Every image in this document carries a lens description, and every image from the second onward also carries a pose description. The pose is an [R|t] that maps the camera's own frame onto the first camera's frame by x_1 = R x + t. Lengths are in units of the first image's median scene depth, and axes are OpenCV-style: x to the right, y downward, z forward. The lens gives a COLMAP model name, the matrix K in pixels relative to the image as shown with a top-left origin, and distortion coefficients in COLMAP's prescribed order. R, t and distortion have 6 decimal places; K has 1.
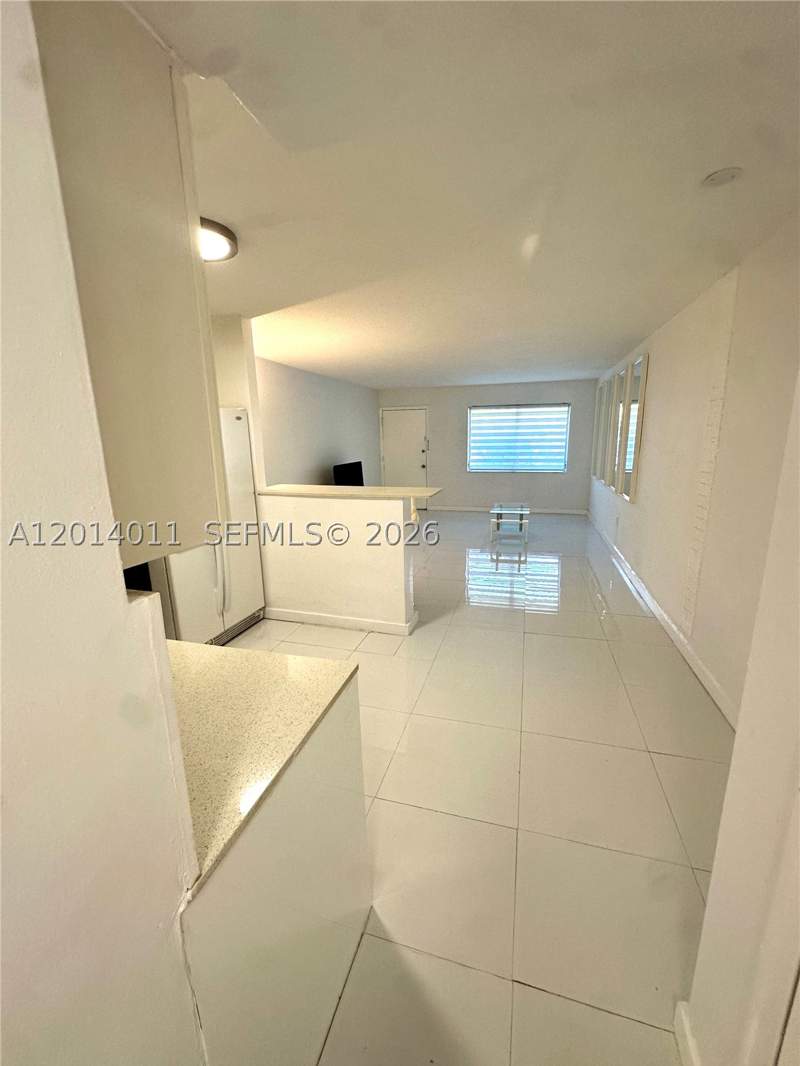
lens RADIAL K [[426.5, 0, 400.0], [0, 426.5, 533.0], [0, 0, 1]] dist [0.000890, -0.000084]
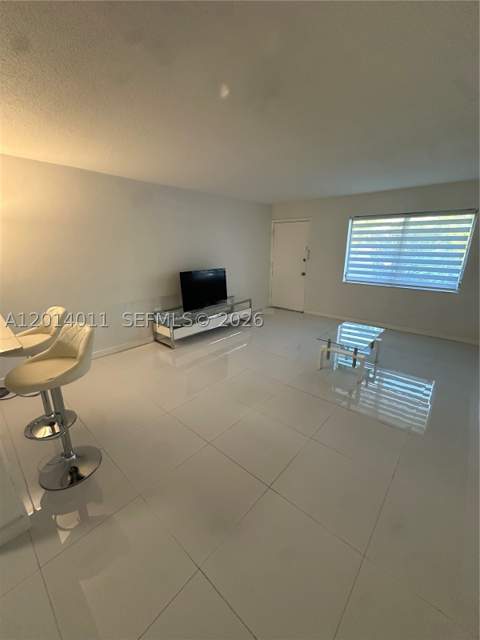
lens RADIAL K [[260.5, 0, 240.7], [0, 260.5, 317.6], [0, 0, 1]] dist [-0.001539, -0.000146]
pose [[0.892563, 0.135526, -0.430073, 0.223933], [-0.102080, 0.989734, 0.100034, -0.099652], [0.439215, -0.045384, 0.897235, 0.333723]]
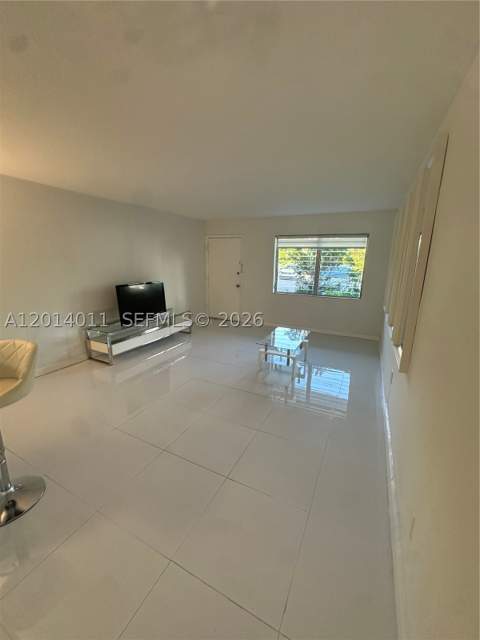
lens RADIAL K [[256.7, 0, 240.0], [0, 256.7, 318.5], [0, 0, 1]] dist [-0.002602, -0.000137]
pose [[0.977139, 0.074573, -0.199095, 0.218806], [-0.068777, 0.996987, 0.035876, -0.095500], [0.201170, -0.021363, 0.979323, 0.310207]]
